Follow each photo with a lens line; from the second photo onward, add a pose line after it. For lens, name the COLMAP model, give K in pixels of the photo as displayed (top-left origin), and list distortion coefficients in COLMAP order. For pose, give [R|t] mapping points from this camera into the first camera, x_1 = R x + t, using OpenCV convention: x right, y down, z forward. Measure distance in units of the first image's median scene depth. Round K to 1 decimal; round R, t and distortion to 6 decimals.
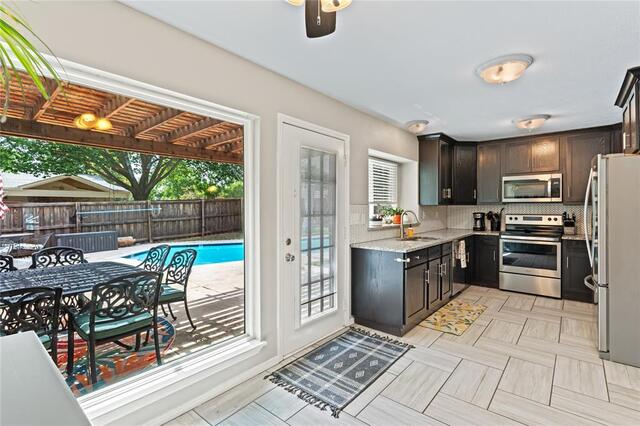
lens RADIAL K [[303.4, 0, 320.0], [0, 303.4, 210.3], [0, 0, 1]] dist [0.003728, 0.000048]
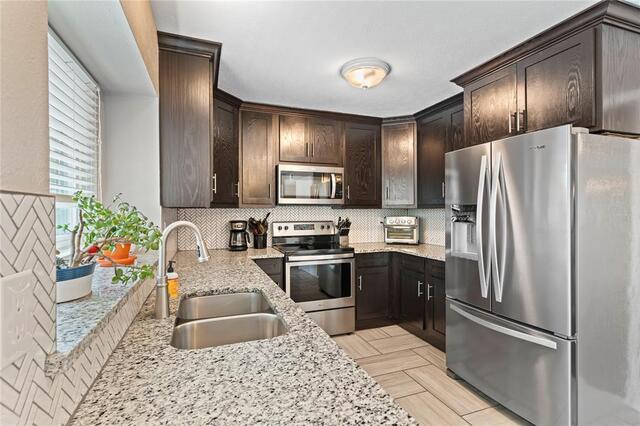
lens RADIAL K [[311.3, 0, 322.6], [0, 311.3, 212.7], [0, 0, 1]] dist [-0.000893, 0.002252]
pose [[0.486380, -0.005127, 0.873733, 0.071493], [0.010302, 0.999947, 0.000133, -0.007037], [-0.873687, 0.008937, 0.486407, 0.623905]]
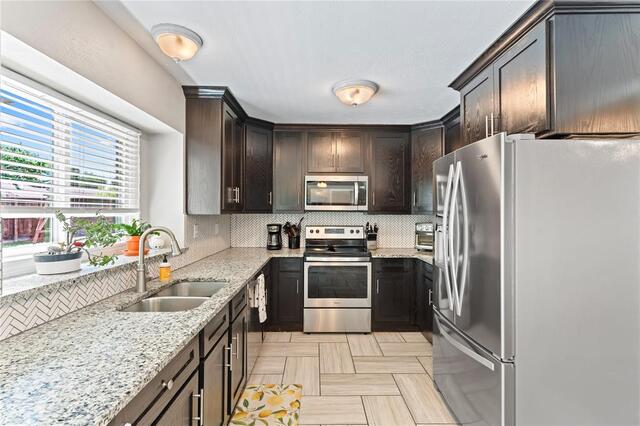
lens RADIAL K [[303.4, 0, 320.8], [0, 303.4, 213.1], [0, 0, 1]] dist [0.003728, 0.000048]
pose [[0.756803, 0.003436, 0.653634, 0.156652], [0.000109, 0.999986, -0.005383, -0.016192], [-0.653643, 0.004146, 0.756792, 0.437841]]
